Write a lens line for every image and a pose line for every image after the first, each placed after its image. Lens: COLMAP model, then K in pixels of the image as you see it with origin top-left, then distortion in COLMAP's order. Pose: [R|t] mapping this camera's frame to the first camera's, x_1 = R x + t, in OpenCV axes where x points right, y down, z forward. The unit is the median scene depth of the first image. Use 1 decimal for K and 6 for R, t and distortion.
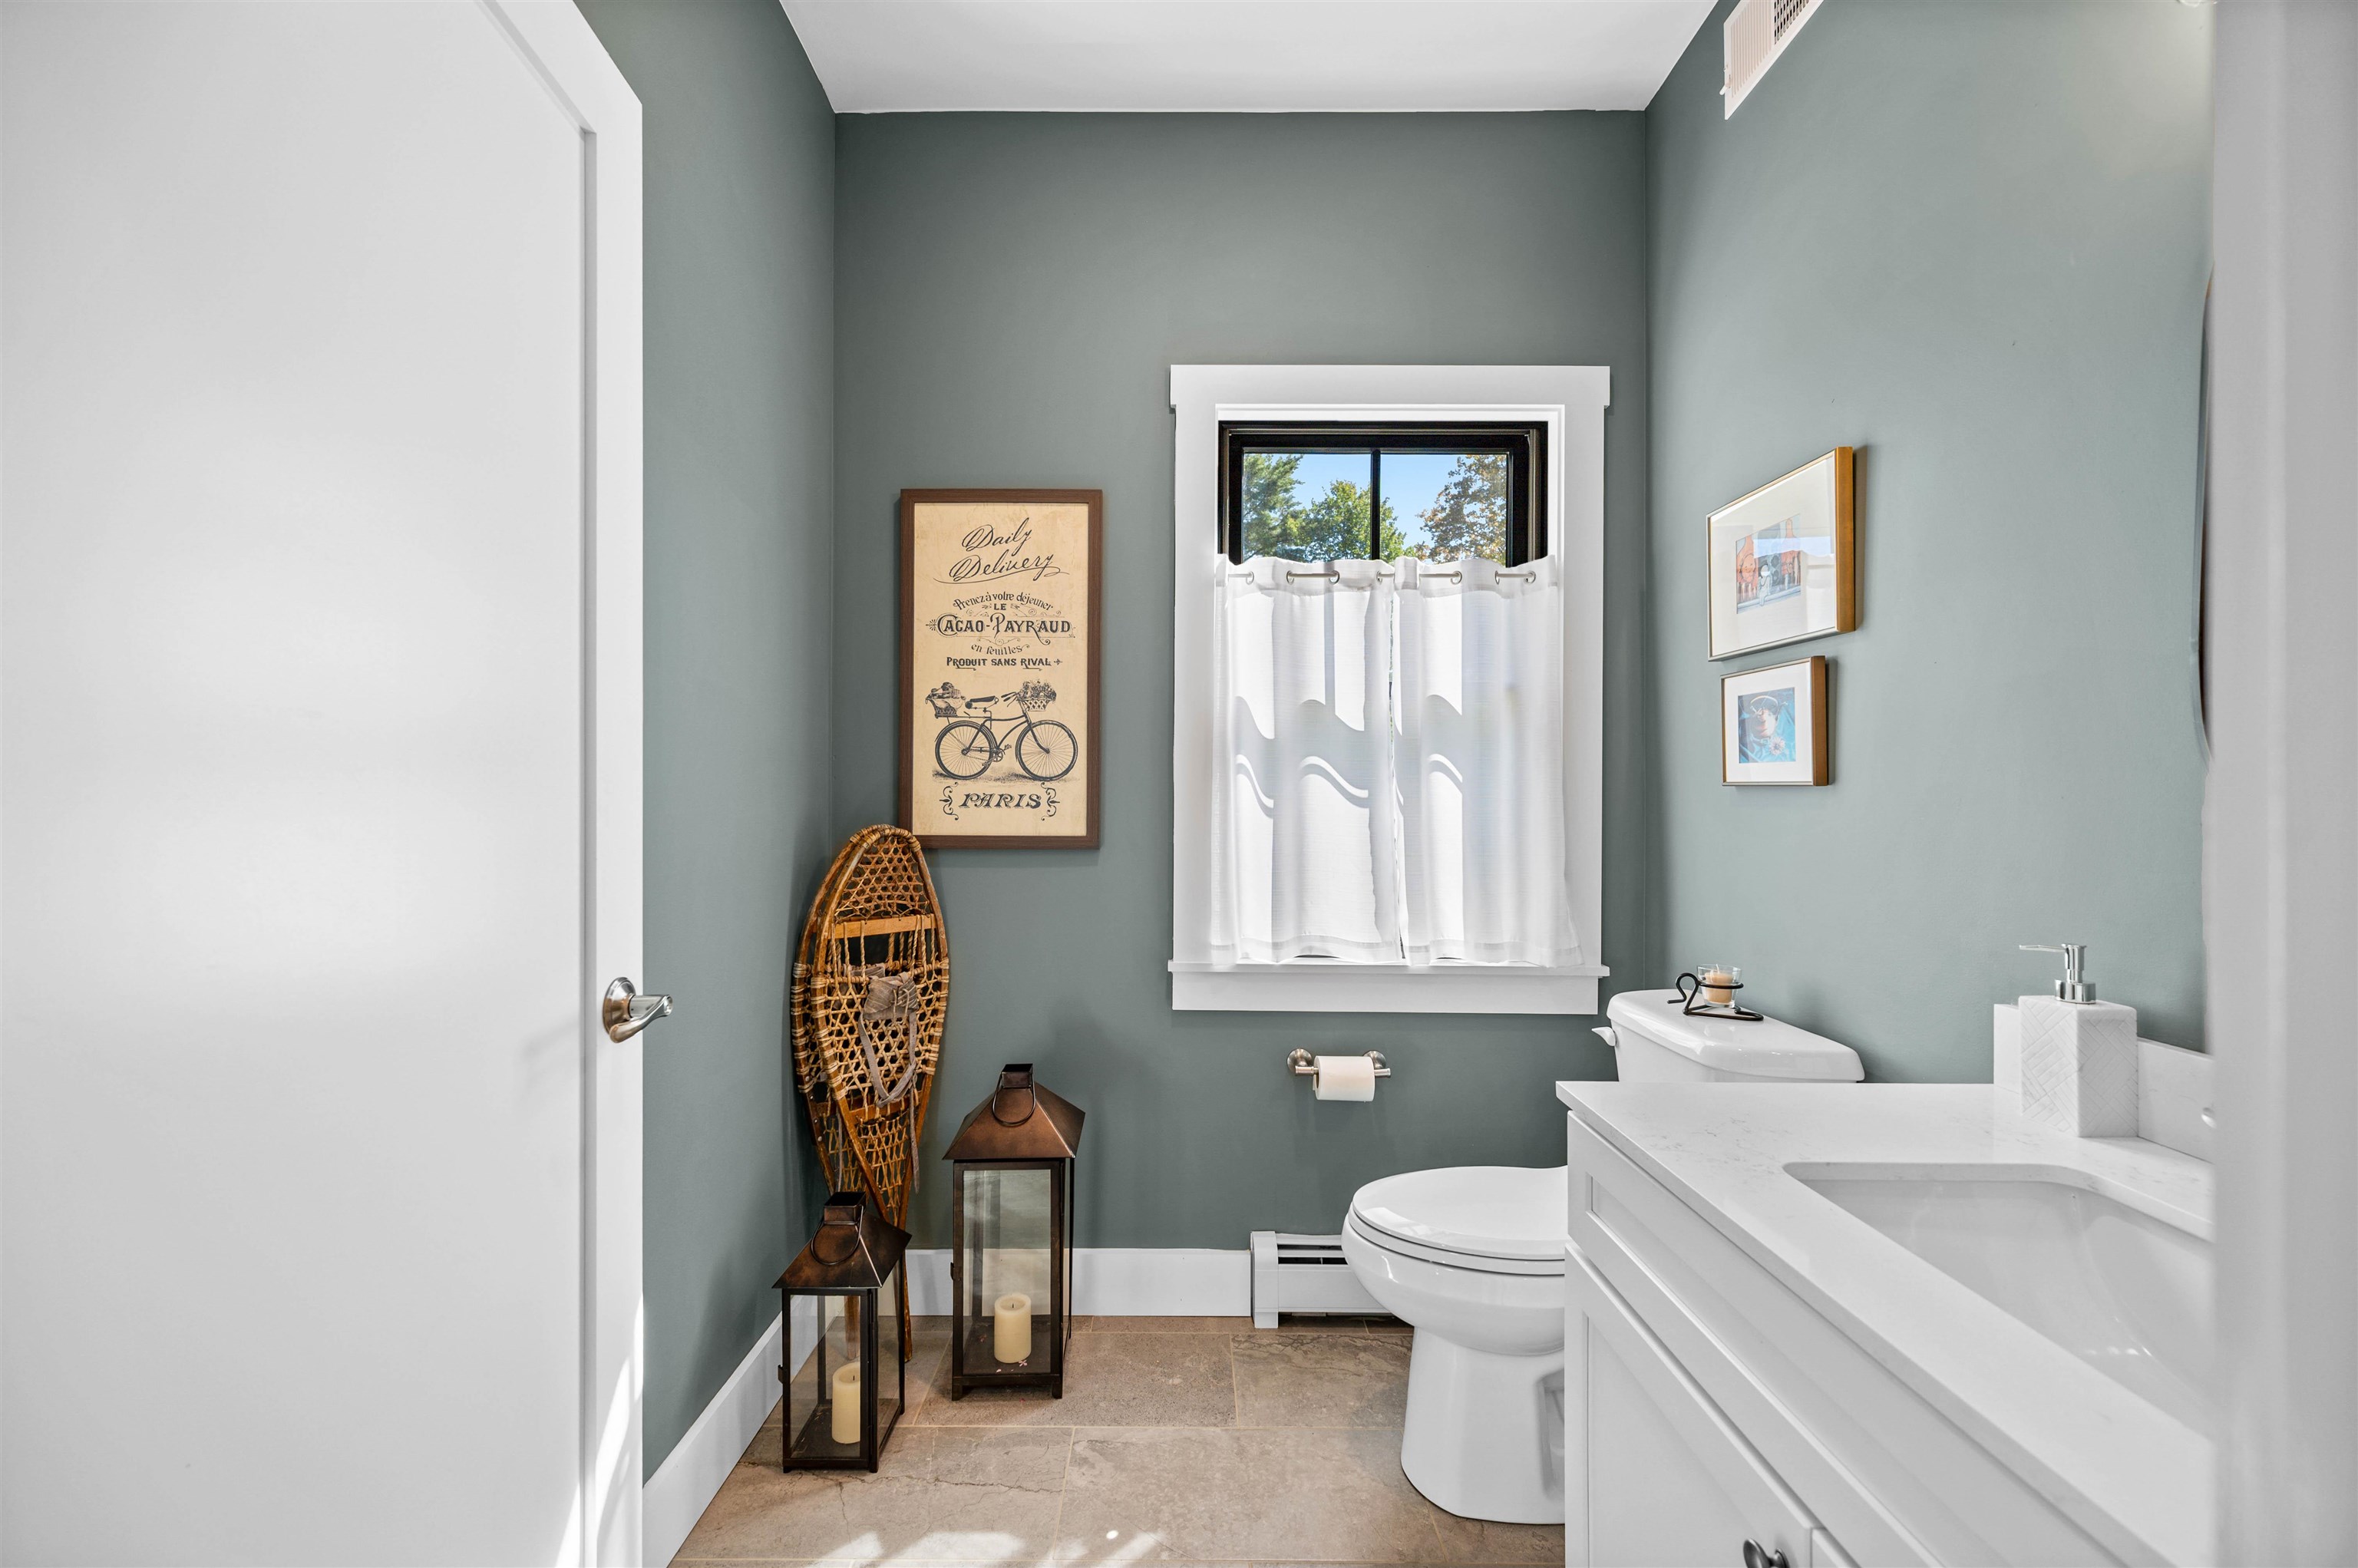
lens RADIAL K [[927.5, 0, 1174.0], [0, 927.5, 786.9], [0, 0, 1]] dist [-0.000614, -0.000091]
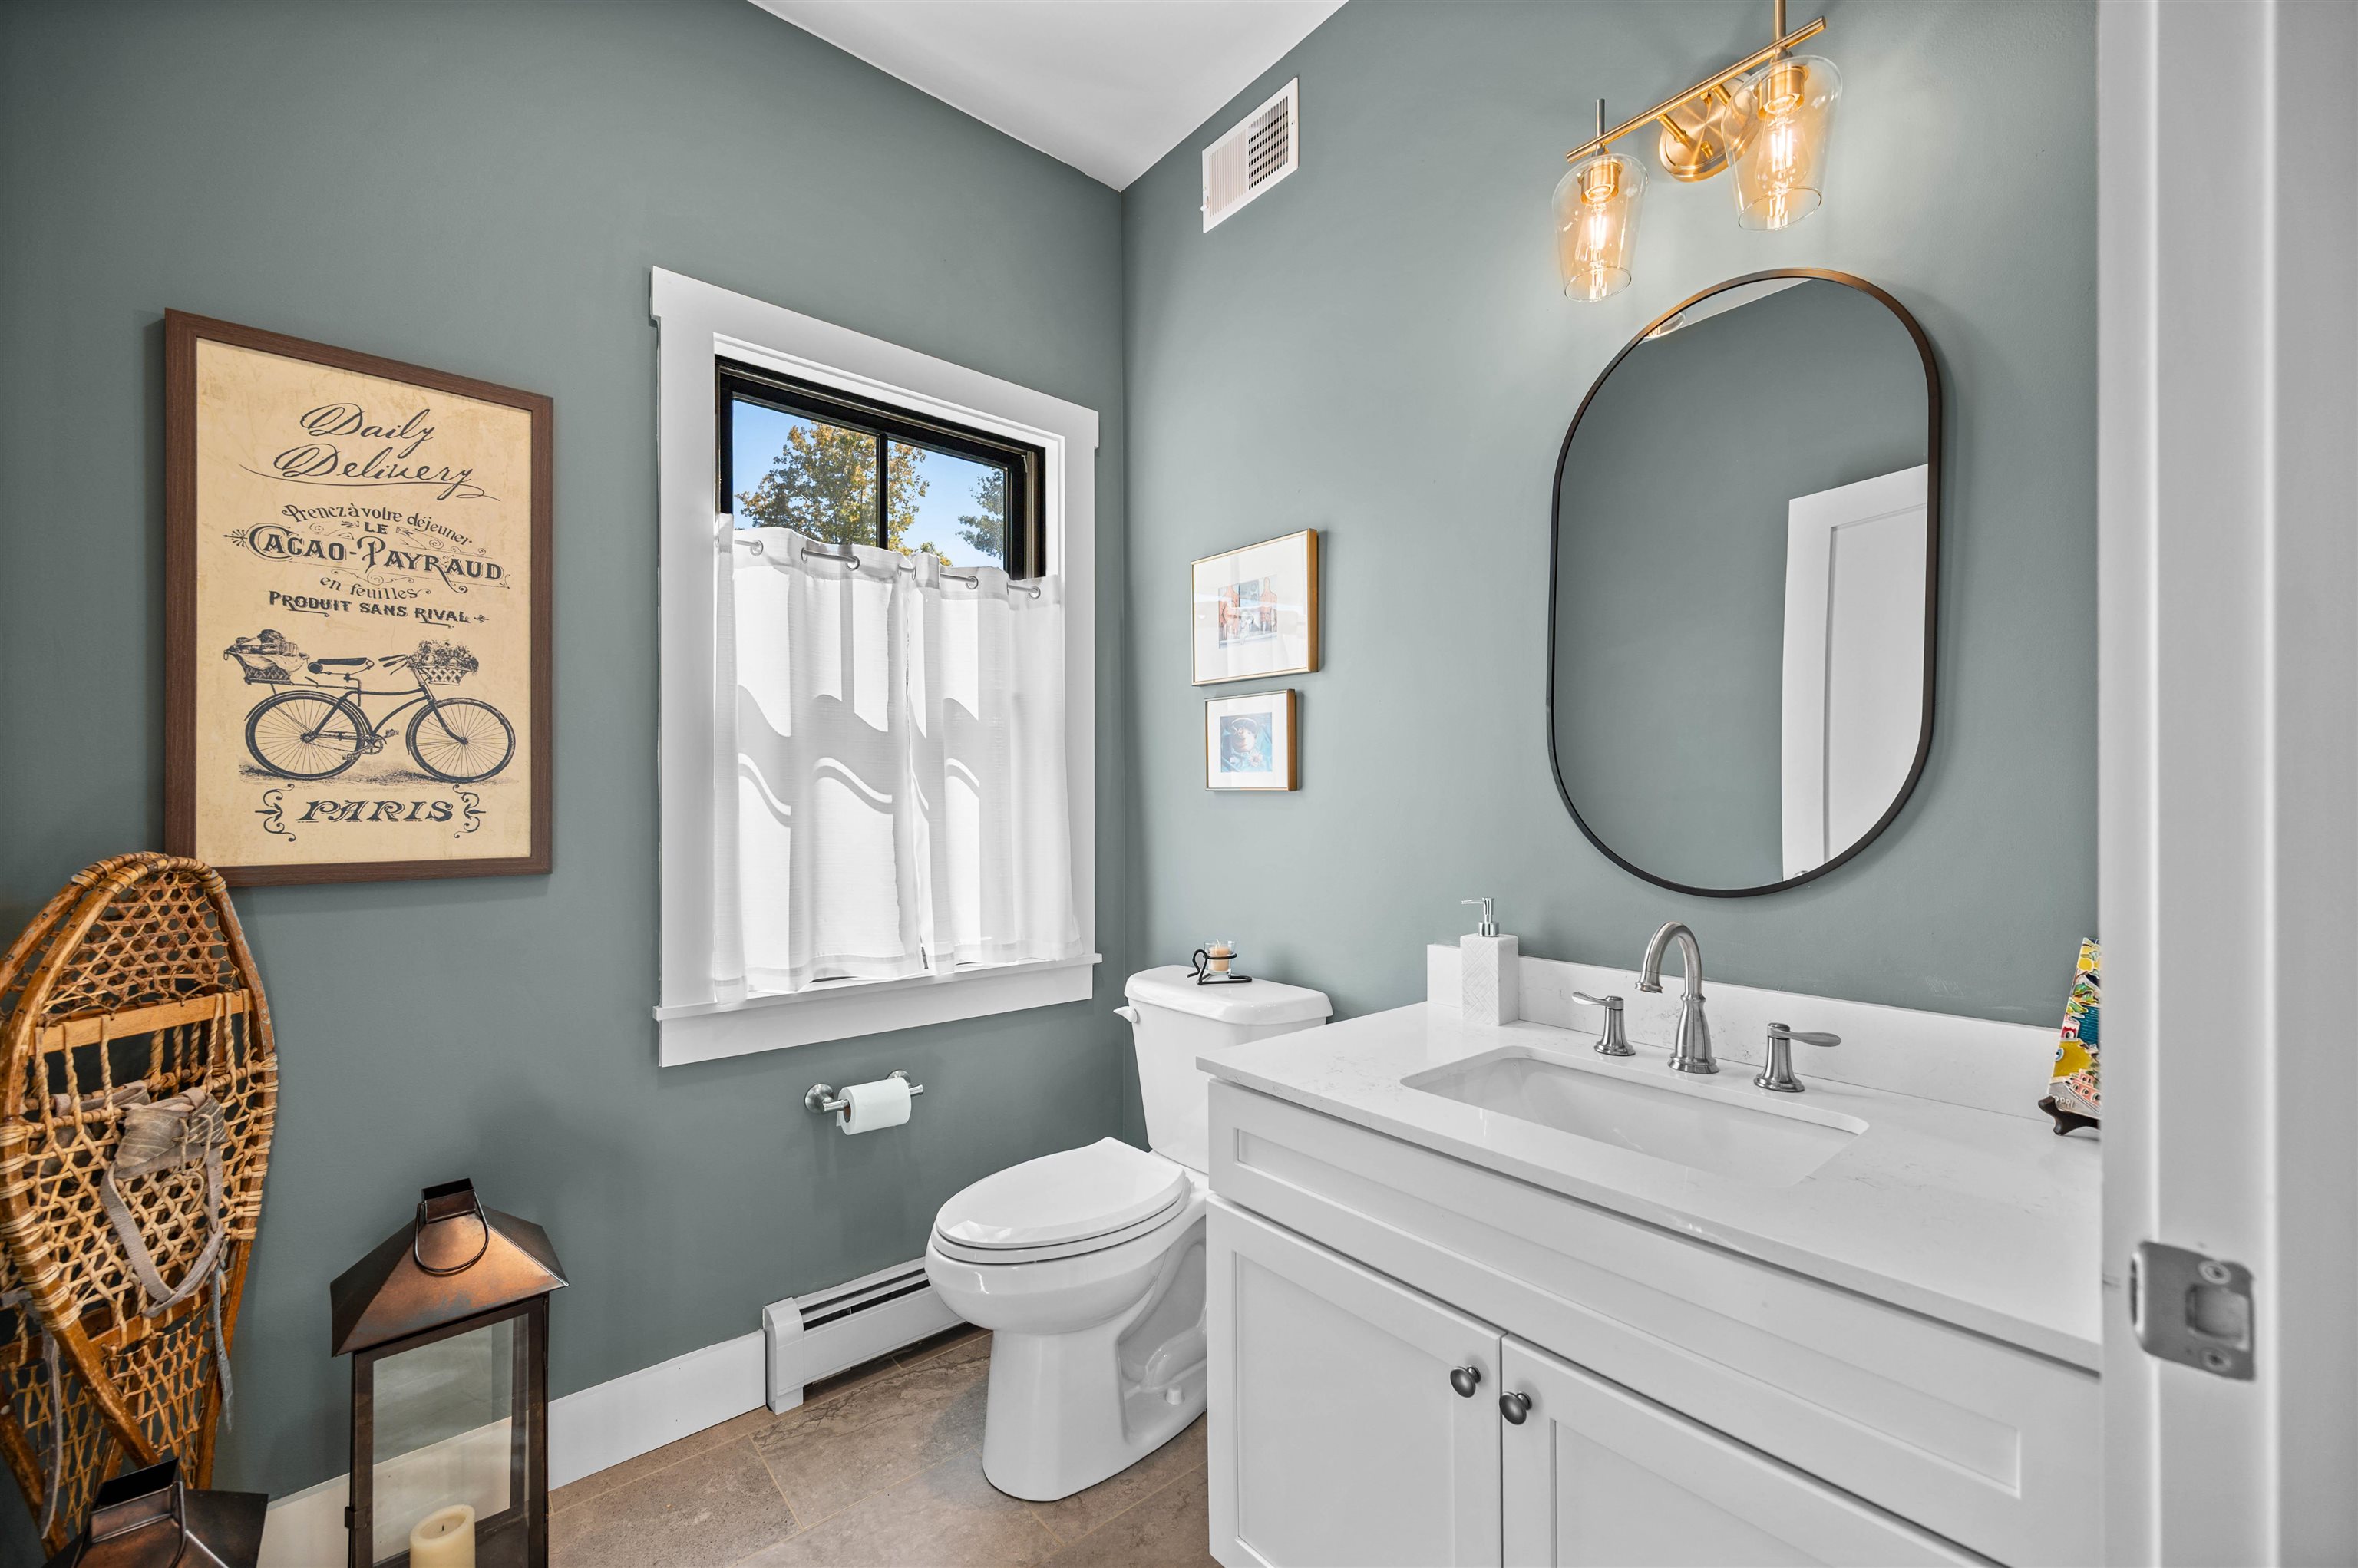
lens RADIAL K [[936.5, 0, 1181.1], [0, 936.5, 796.5], [0, 0, 1]] dist [0.001606, 0.000259]
pose [[0.761154, -0.002413, 0.648566, -0.189718], [-0.000783, 0.999989, 0.004639, 0.000443], [-0.648570, -0.004038, 0.761144, 0.088070]]
